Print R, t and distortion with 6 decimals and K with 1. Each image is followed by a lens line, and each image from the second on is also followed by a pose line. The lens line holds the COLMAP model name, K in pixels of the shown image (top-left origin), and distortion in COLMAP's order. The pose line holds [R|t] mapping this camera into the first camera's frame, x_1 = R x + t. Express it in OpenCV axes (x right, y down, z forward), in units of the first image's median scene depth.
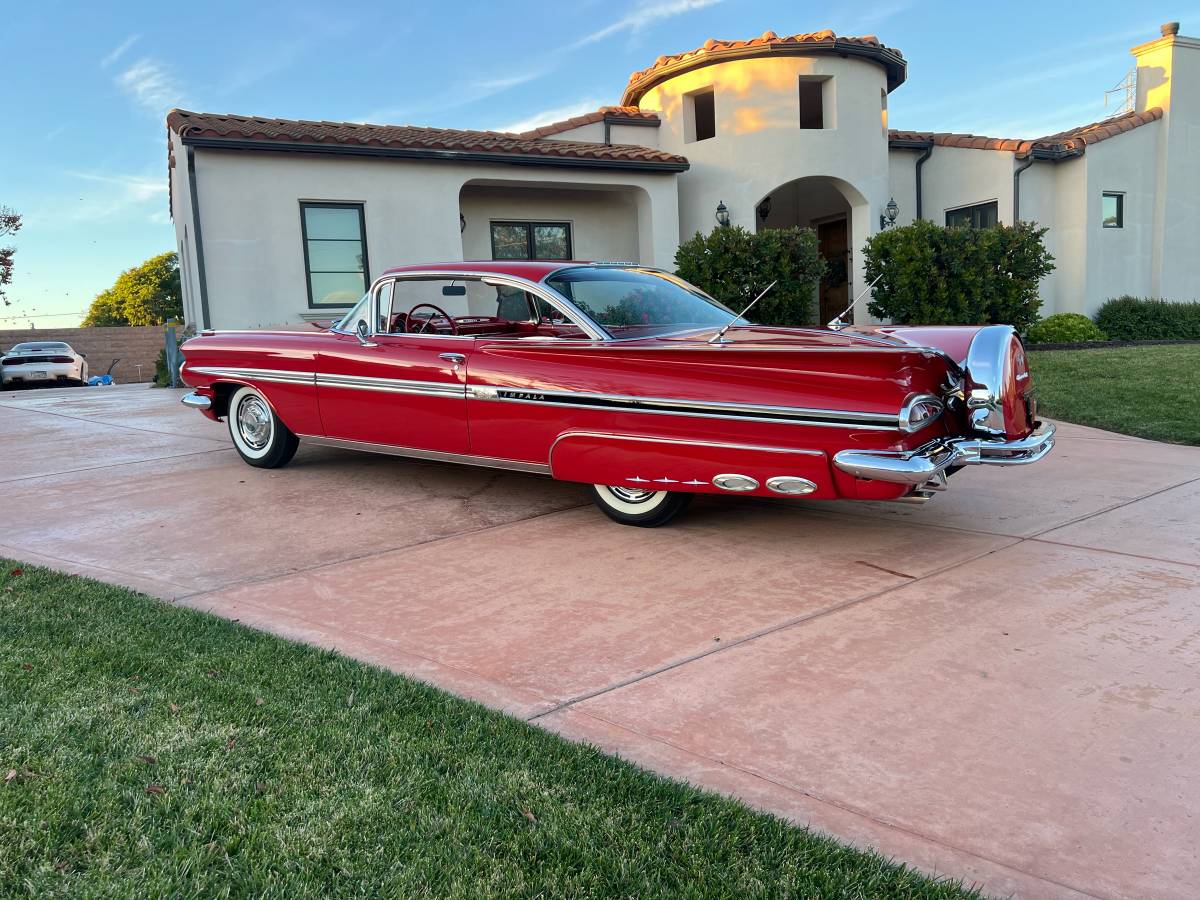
lens RADIAL K [[899.8, 0, 607.6], [0, 899.8, 450.3], [0, 0, 1]] dist [0.052852, -0.066689]
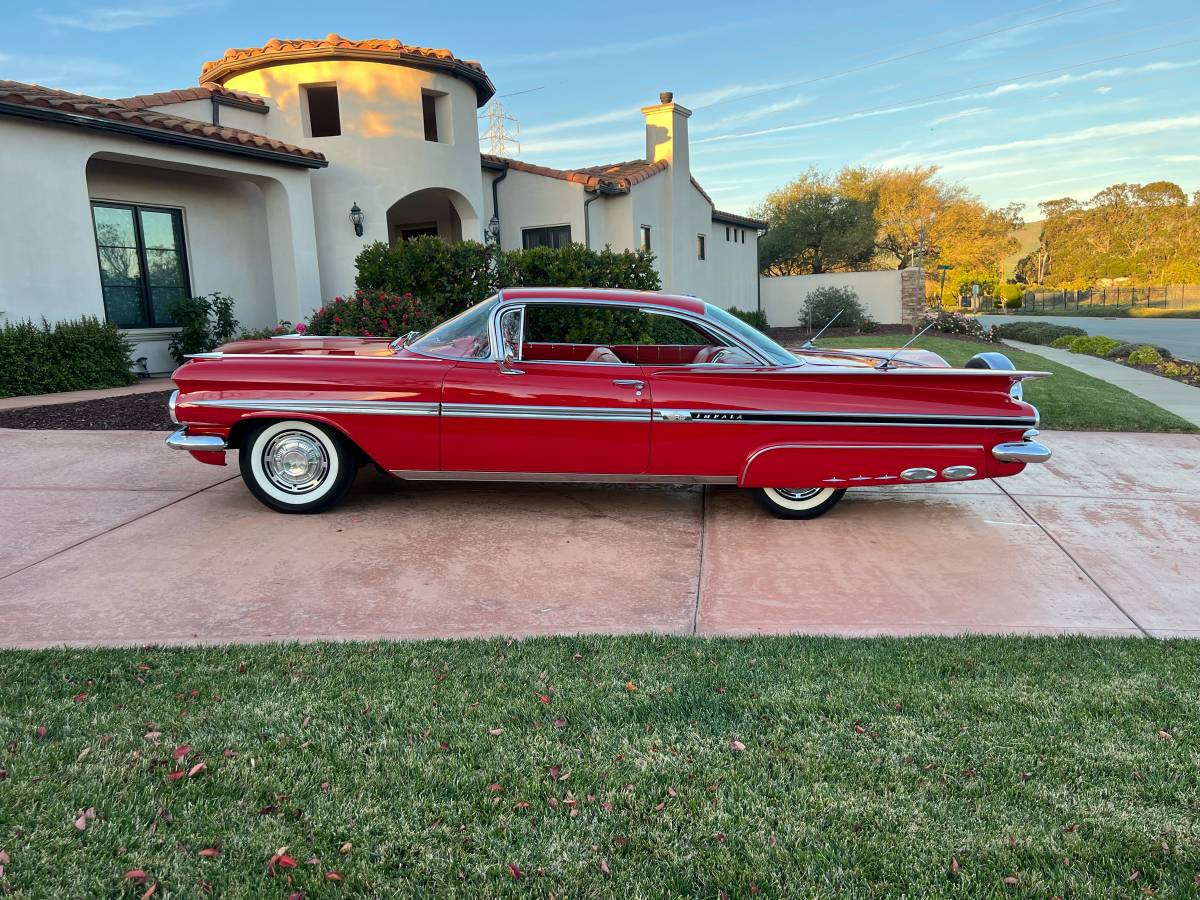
lens RADIAL K [[899.8, 0, 607.6], [0, 899.8, 450.3], [0, 0, 1]] dist [0.052852, -0.066689]
pose [[0.794128, -0.072382, 0.603425, -0.266426], [0.068220, 0.997224, 0.029840, -0.018503], [-0.603909, 0.017469, 0.796862, 0.056184]]
